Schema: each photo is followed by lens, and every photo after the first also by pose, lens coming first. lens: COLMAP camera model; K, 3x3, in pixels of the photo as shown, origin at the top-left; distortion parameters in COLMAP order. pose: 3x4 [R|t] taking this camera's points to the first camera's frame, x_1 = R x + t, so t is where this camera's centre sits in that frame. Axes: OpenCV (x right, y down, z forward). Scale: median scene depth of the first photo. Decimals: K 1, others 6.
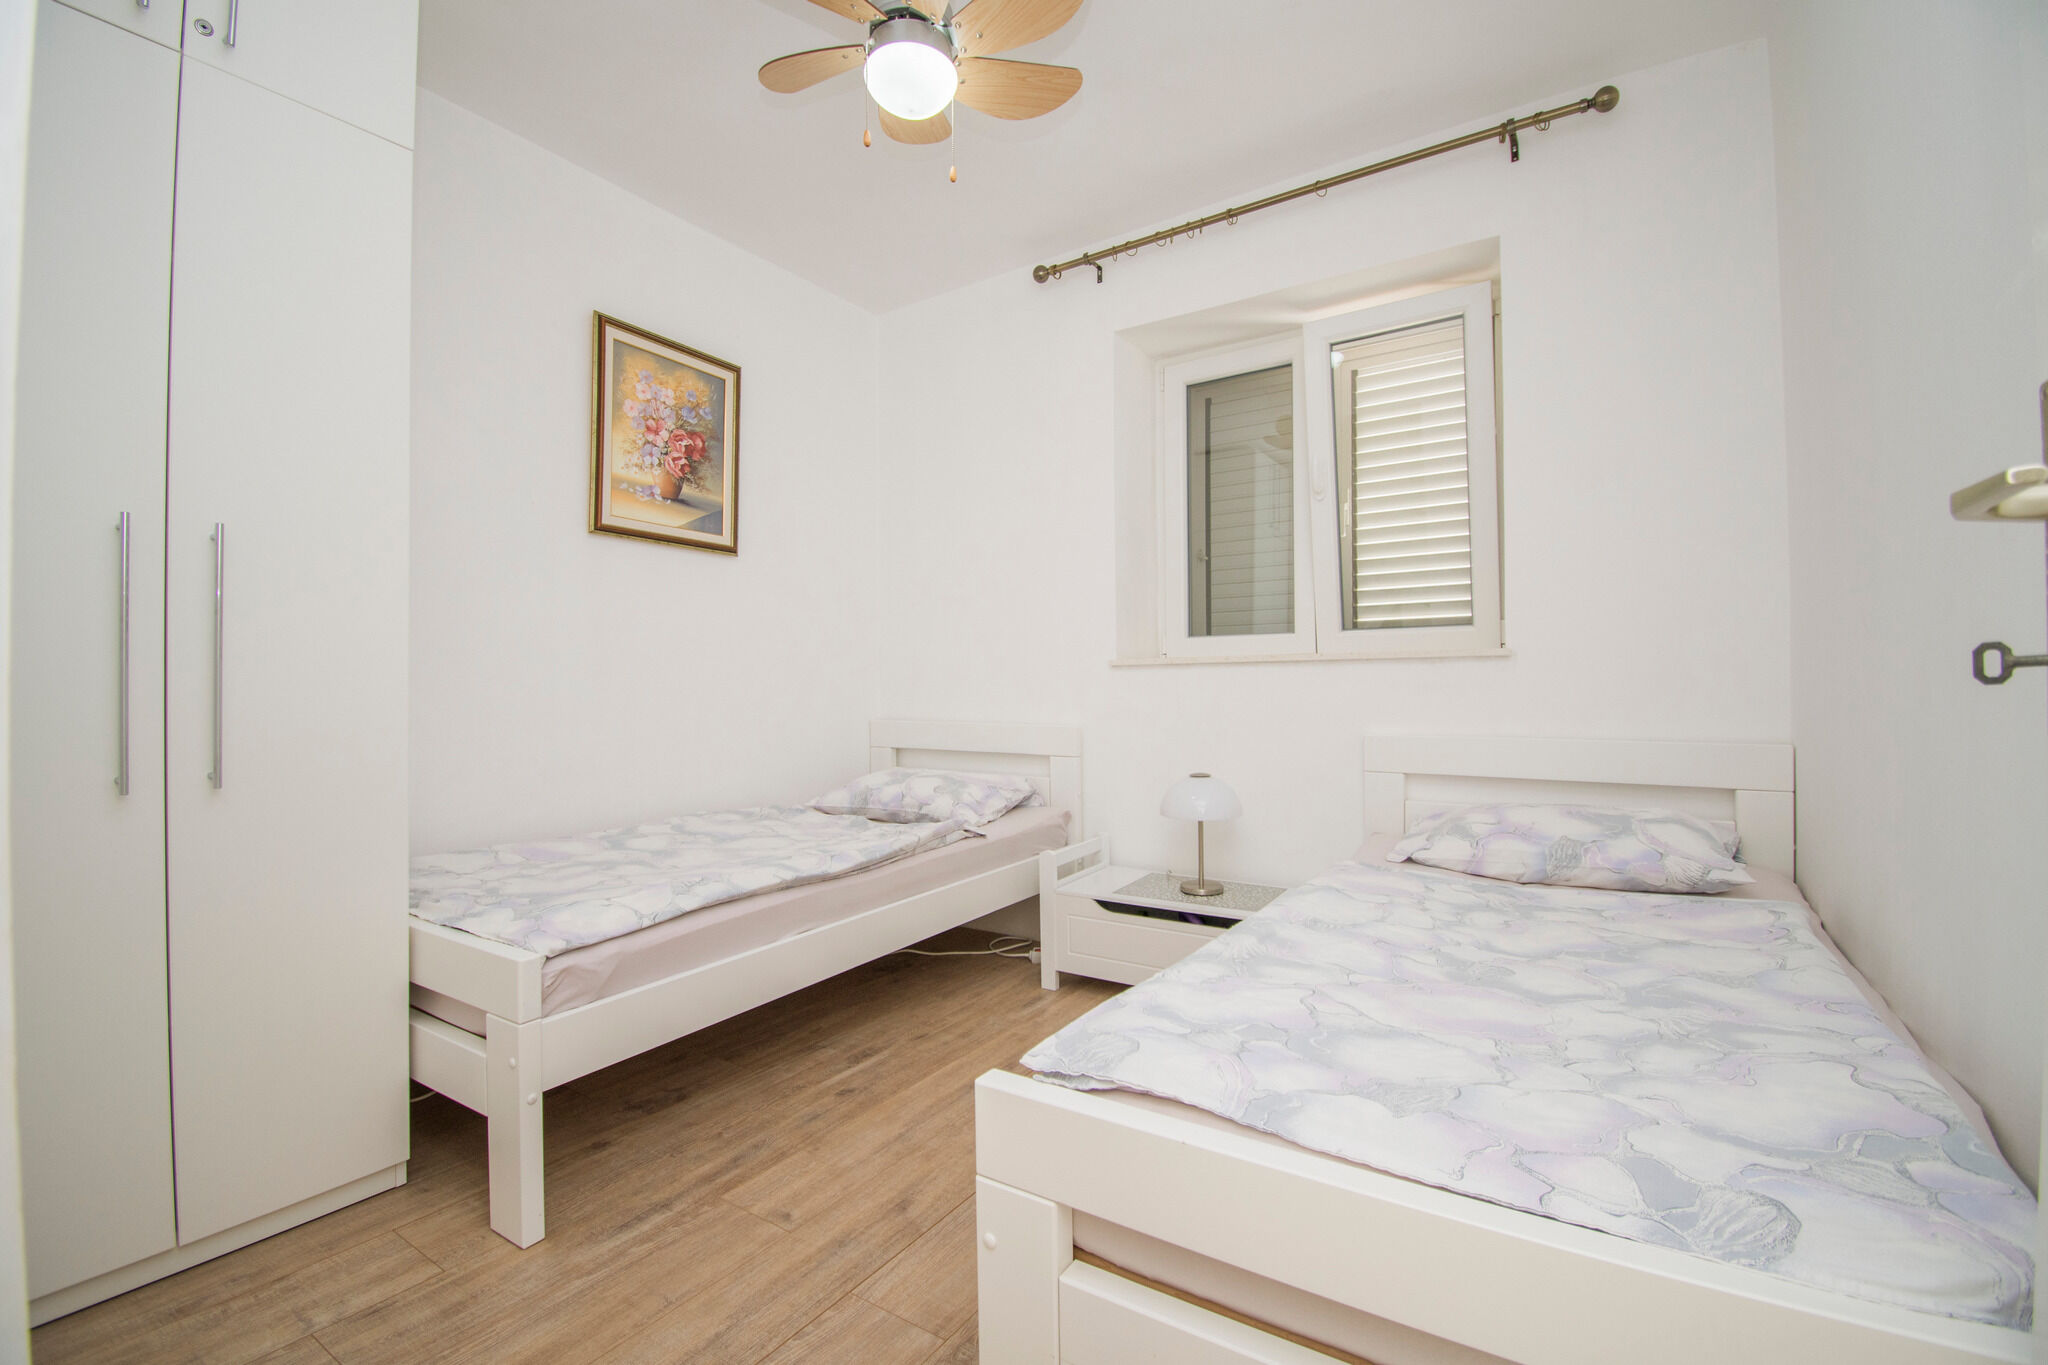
lens RADIAL K [[903.0, 0, 1012.6], [0, 903.0, 677.6], [0, 0, 1]] dist [0.014207, -0.019856]
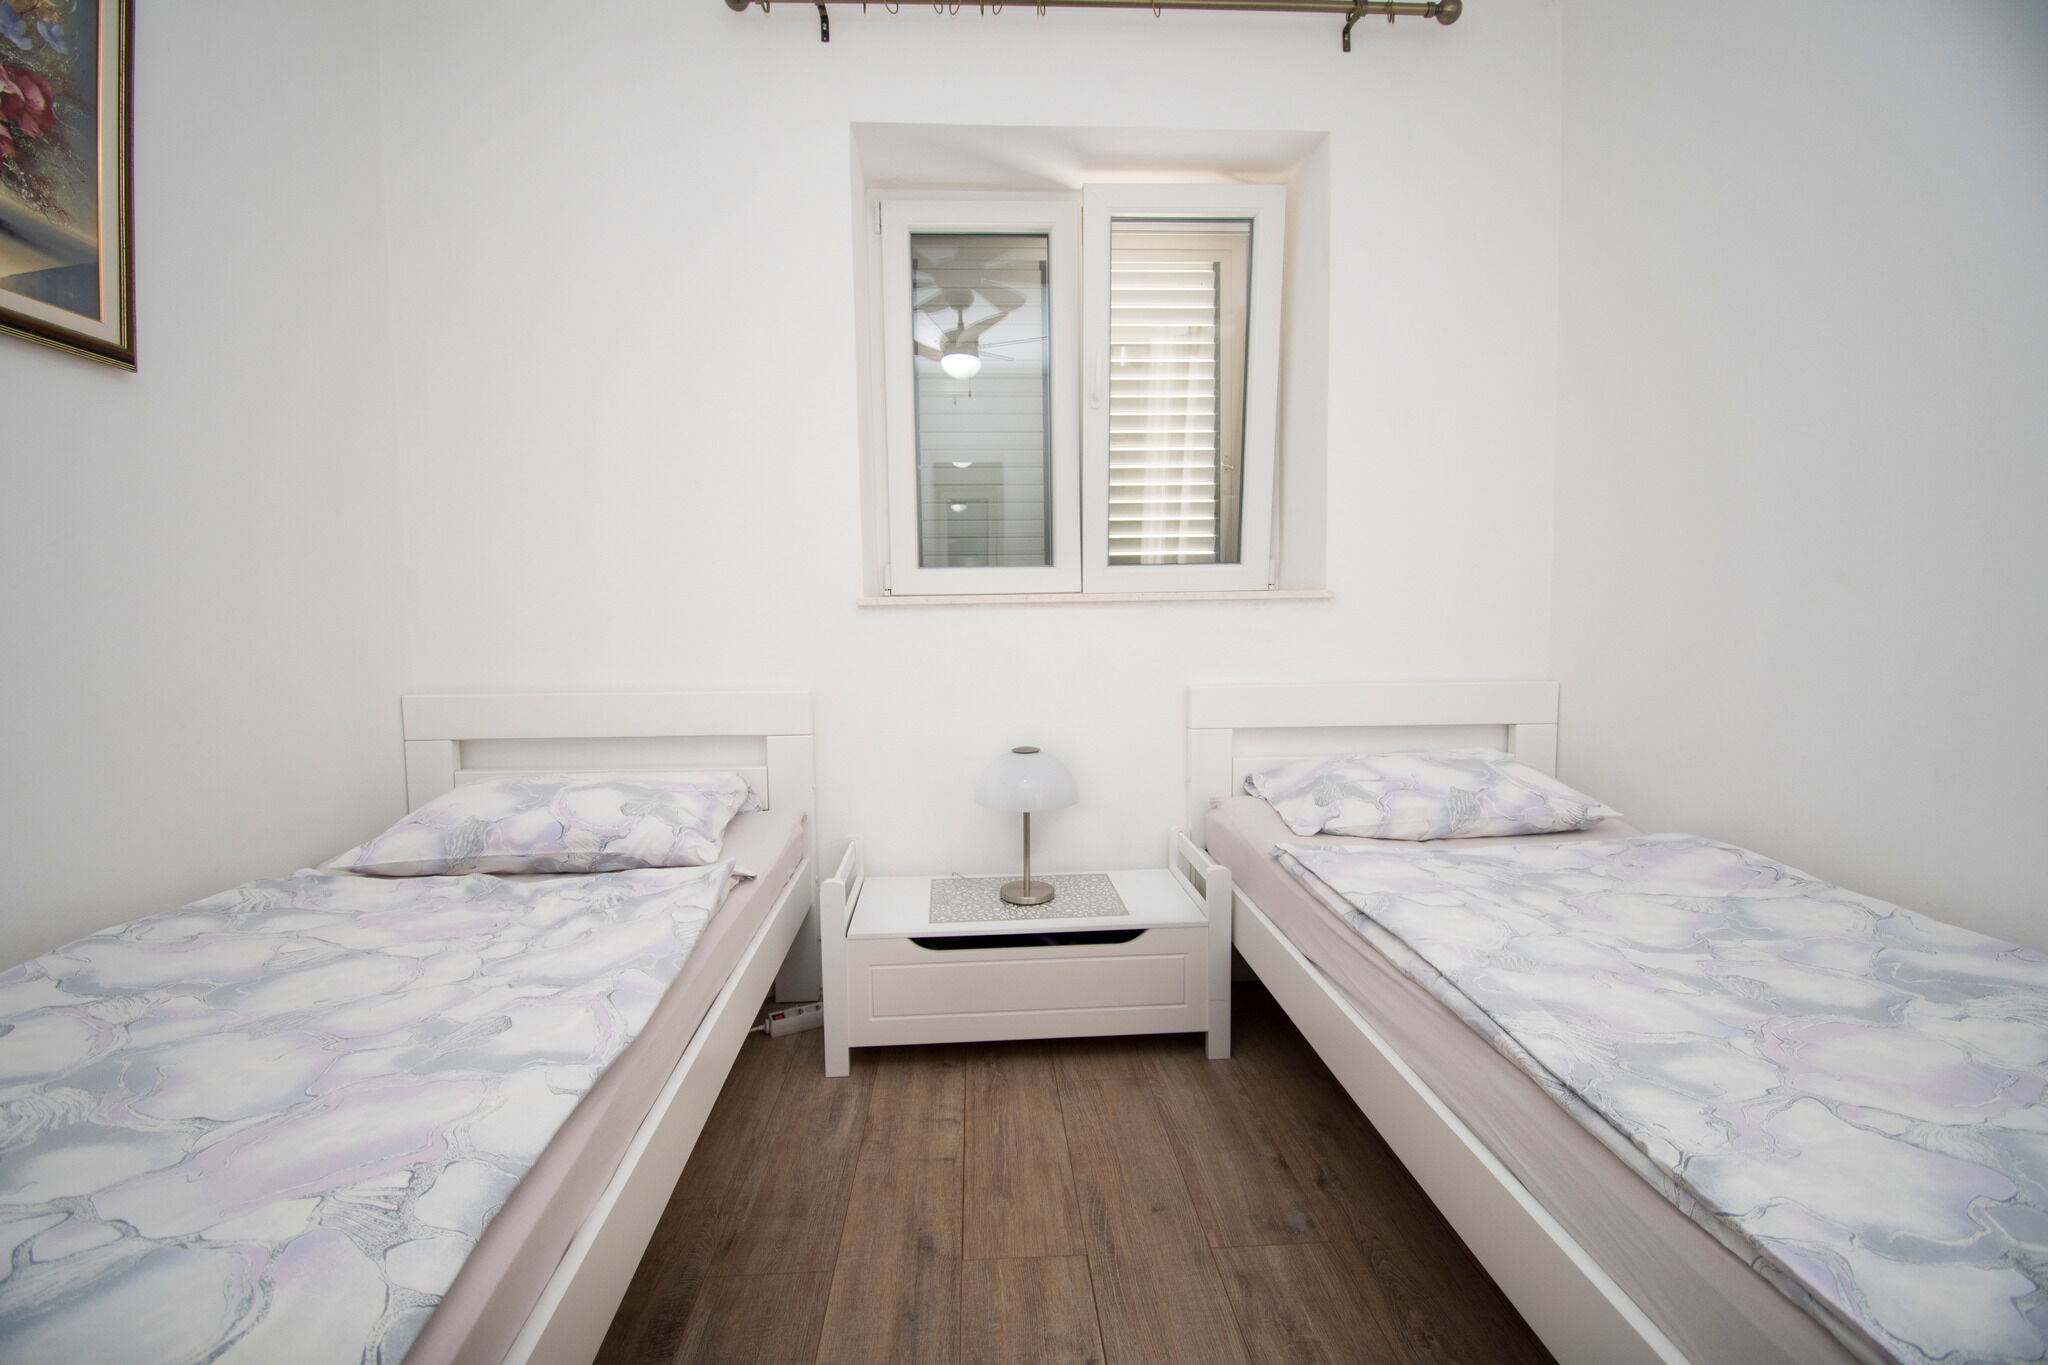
lens RADIAL K [[903.0, 0, 1012.6], [0, 903.0, 677.6], [0, 0, 1]] dist [0.014207, -0.019856]
pose [[0.796891, -0.048383, 0.602183, -0.239016], [0.000965, 0.996888, 0.078819, -0.013140], [-0.604122, -0.062229, 0.794458, 0.362466]]
